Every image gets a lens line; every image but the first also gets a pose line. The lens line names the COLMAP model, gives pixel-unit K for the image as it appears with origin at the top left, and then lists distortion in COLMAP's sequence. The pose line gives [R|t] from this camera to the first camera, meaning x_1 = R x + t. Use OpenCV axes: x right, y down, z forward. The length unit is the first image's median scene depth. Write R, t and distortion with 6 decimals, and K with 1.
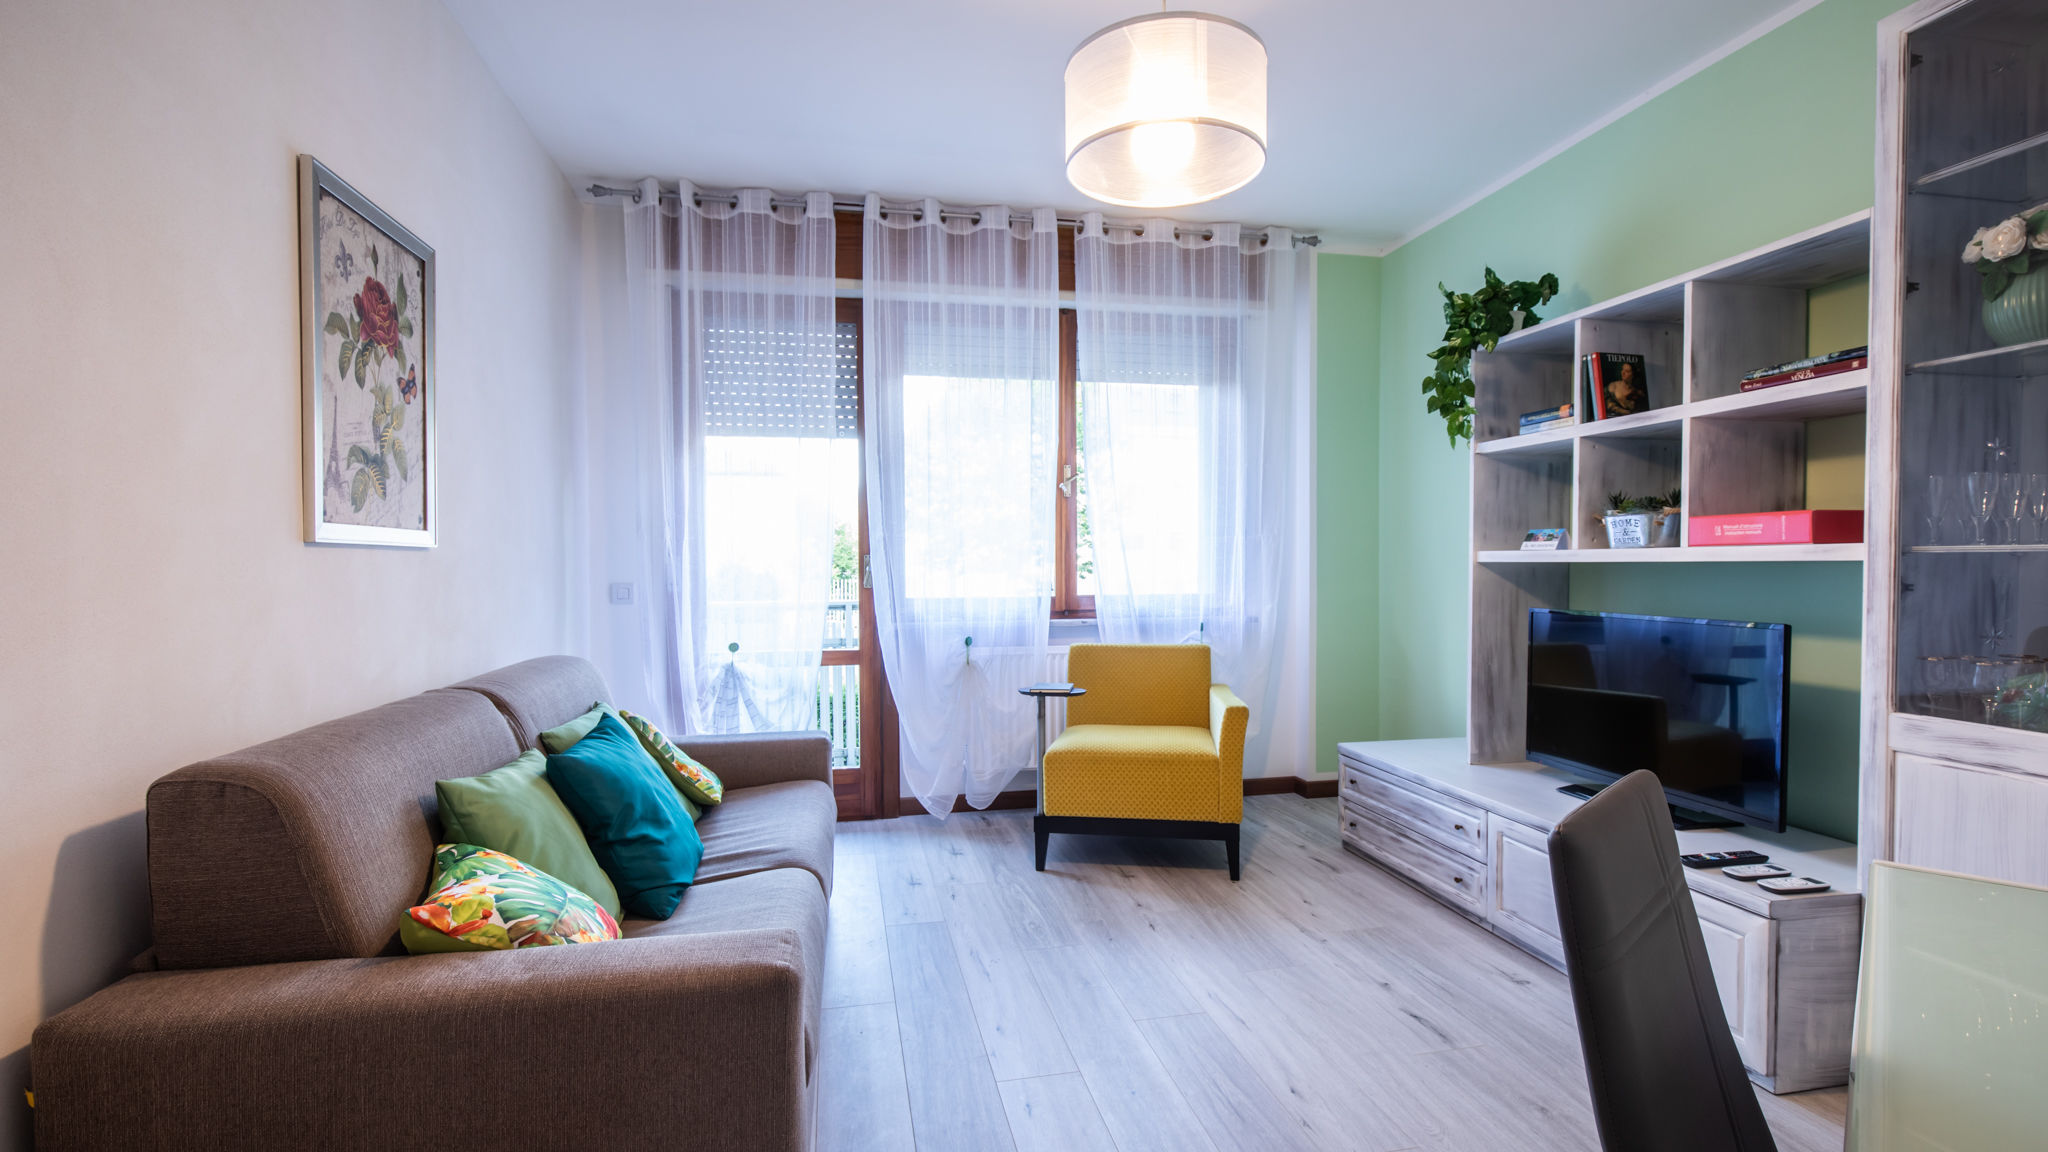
lens RADIAL K [[927.3, 0, 1053.4], [0, 927.3, 585.9], [0, 0, 1]] dist [0.008971, -0.001200]
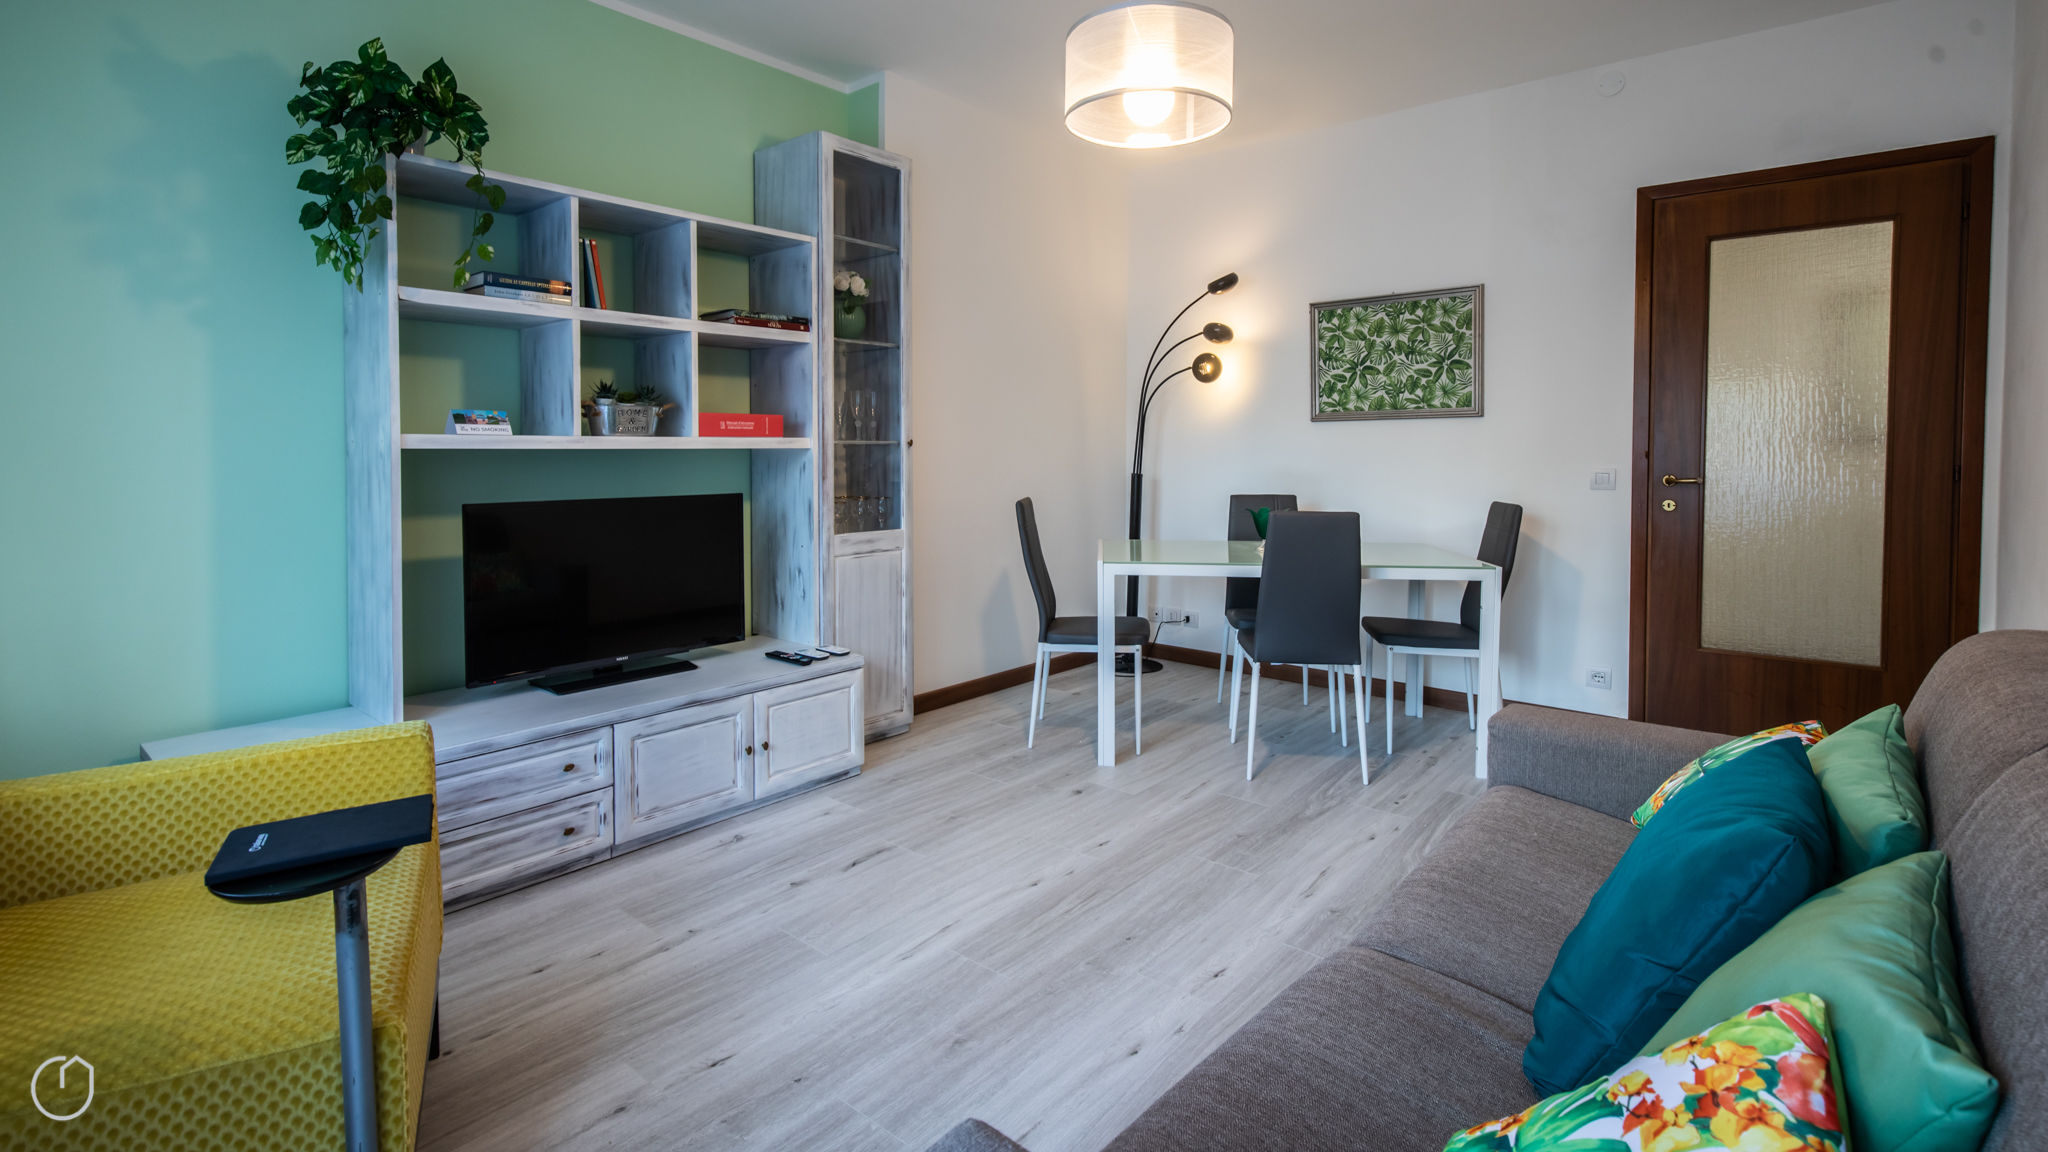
lens RADIAL K [[927.3, 0, 1019.1], [0, 927.3, 481.1], [0, 0, 1]] dist [0.008971, -0.001200]
pose [[-0.594901, -0.021743, 0.803505, -0.484438], [0.024794, 0.998662, 0.045381, -0.024821], [-0.803417, 0.046920, -0.593566, 1.204167]]
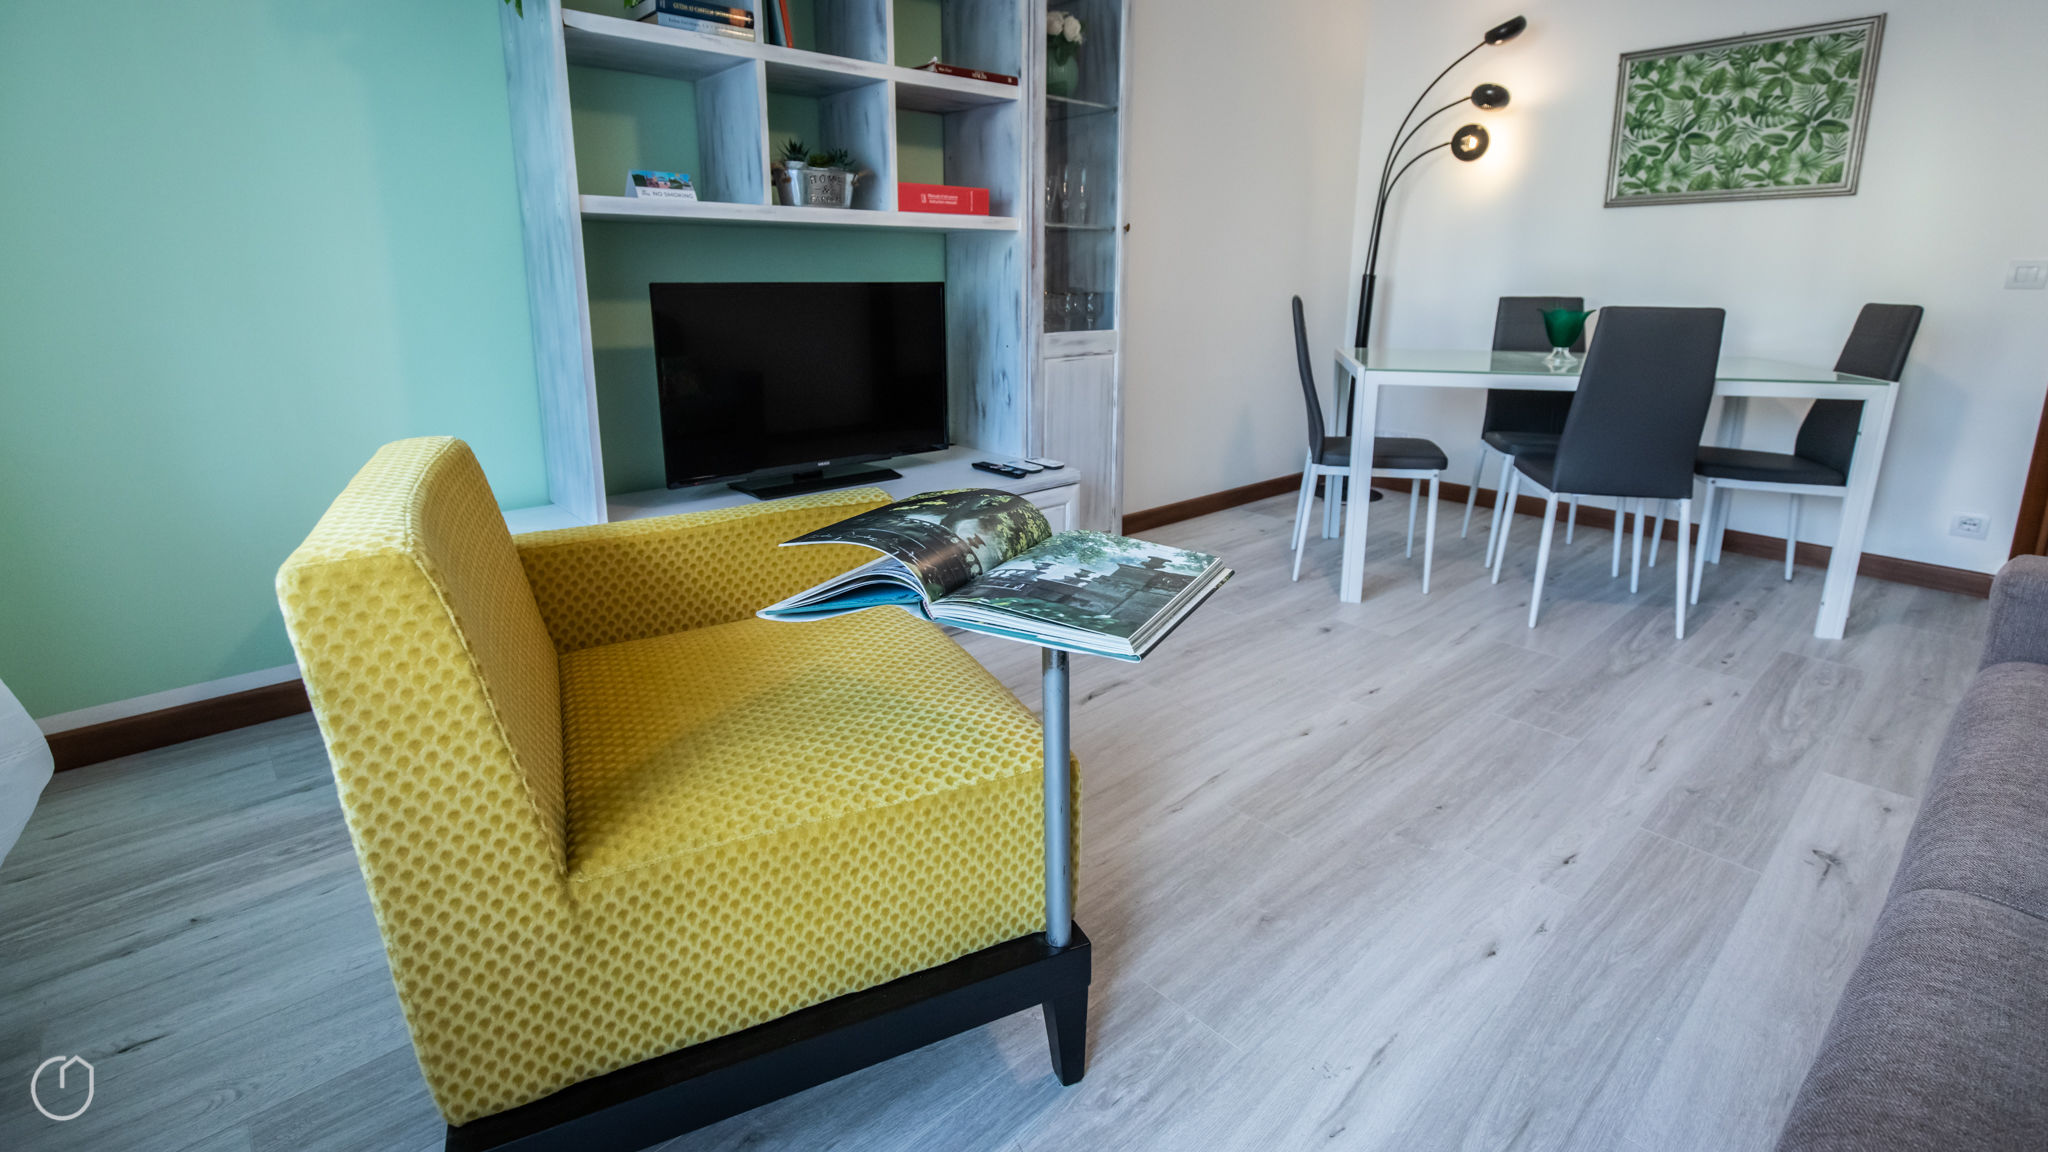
lens RADIAL K [[927.3, 0, 1038.0], [0, 927.3, 478.5], [0, 0, 1]] dist [0.008971, -0.001200]
pose [[-0.489250, -0.184793, 0.852342, -0.302230], [0.021017, 0.974513, 0.223344, 0.018376], [-0.871890, 0.127185, -0.472897, 1.210455]]
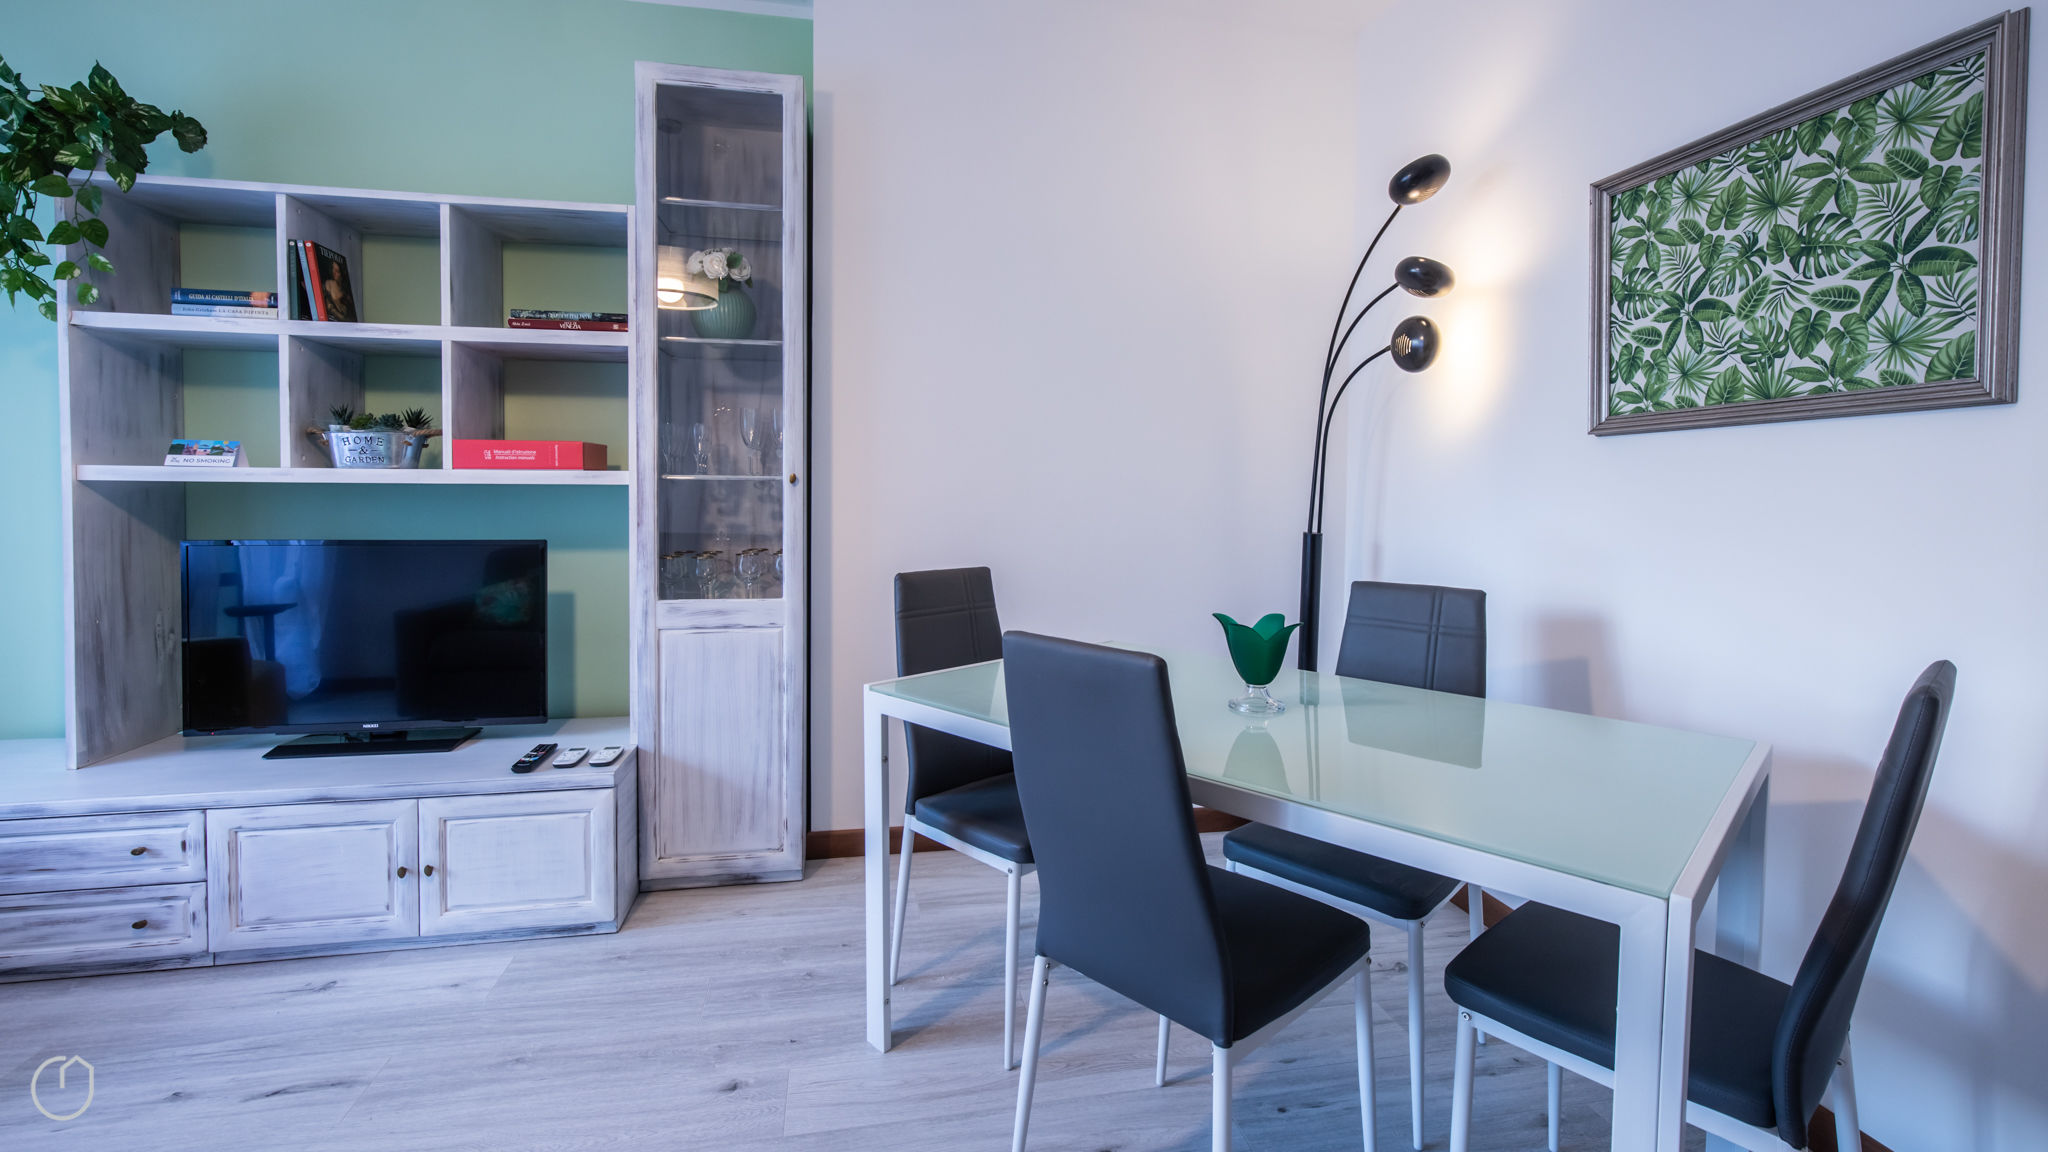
lens RADIAL K [[927.3, 0, 1026.2], [0, 927.3, 523.1], [0, 0, 1]] dist [0.008971, -0.001200]
pose [[0.026301, -0.030191, 0.999198, -0.267405], [0.016795, 0.999416, 0.029756, -0.002540], [-0.999513, 0.015999, 0.026792, 0.306352]]
